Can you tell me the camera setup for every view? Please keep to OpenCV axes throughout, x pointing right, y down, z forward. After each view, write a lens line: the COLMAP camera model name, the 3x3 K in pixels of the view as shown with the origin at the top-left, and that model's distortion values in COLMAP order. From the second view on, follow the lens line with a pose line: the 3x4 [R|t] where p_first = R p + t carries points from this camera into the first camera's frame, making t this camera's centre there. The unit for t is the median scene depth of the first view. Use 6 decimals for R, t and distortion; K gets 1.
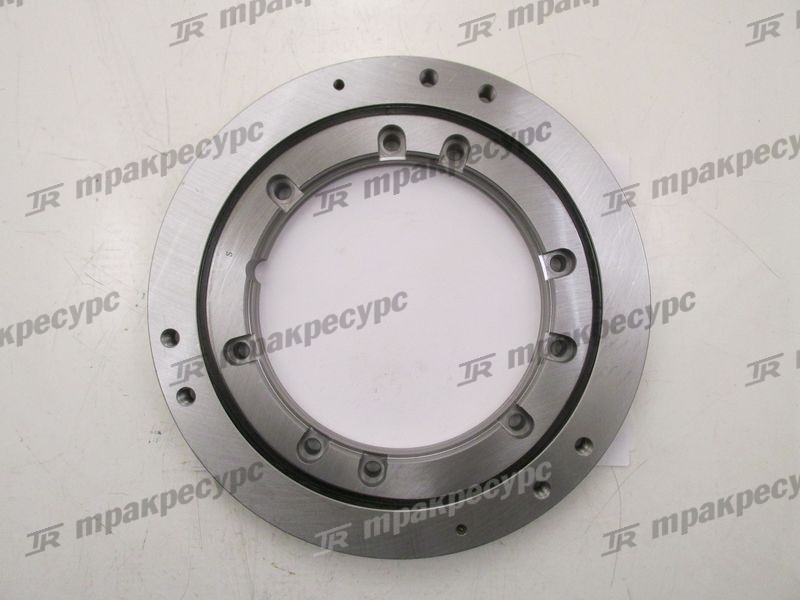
lens RADIAL K [[661.5, 0, 404.2], [0, 661.5, 298.3], [0, 0, 1]] dist [-0.006522, 0.001457]
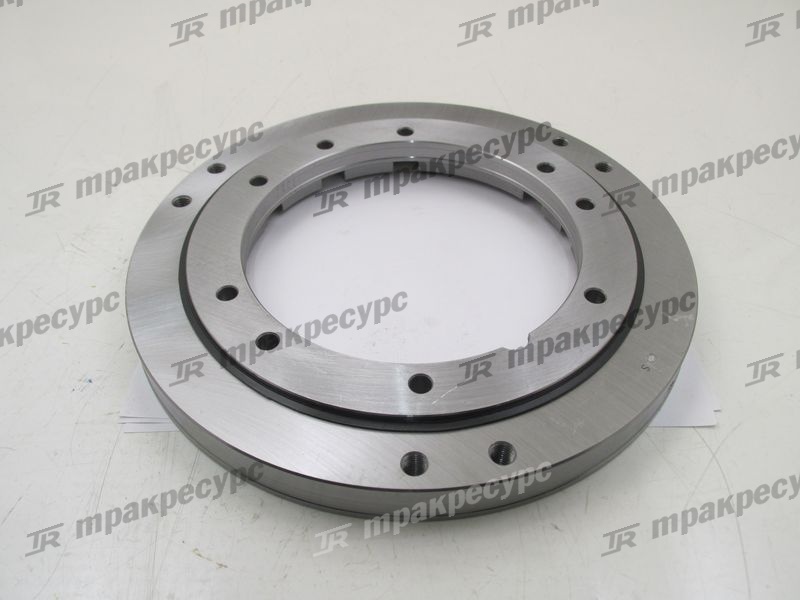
lens RADIAL K [[661.5, 0, 399.9], [0, 661.5, 301.0], [0, 0, 1]] dist [-0.006522, 0.001457]
pose [[0.999593, 0.013926, -0.024911, 0.008417], [-0.027262, 0.724156, -0.689097, 0.656674], [0.008443, 0.689496, 0.724240, 0.381028]]
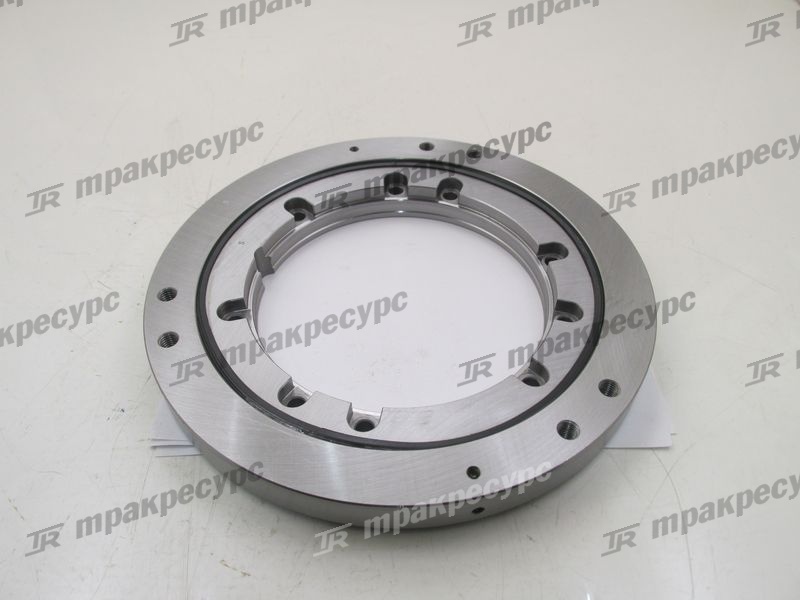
lens RADIAL K [[661.5, 0, 399.1], [0, 661.5, 300.9], [0, 0, 1]] dist [-0.006522, 0.001457]
pose [[0.999823, 0.008672, -0.016711, 0.007969], [-0.017713, 0.734055, -0.678859, 0.683618], [0.006379, 0.679034, 0.734079, 0.263170]]
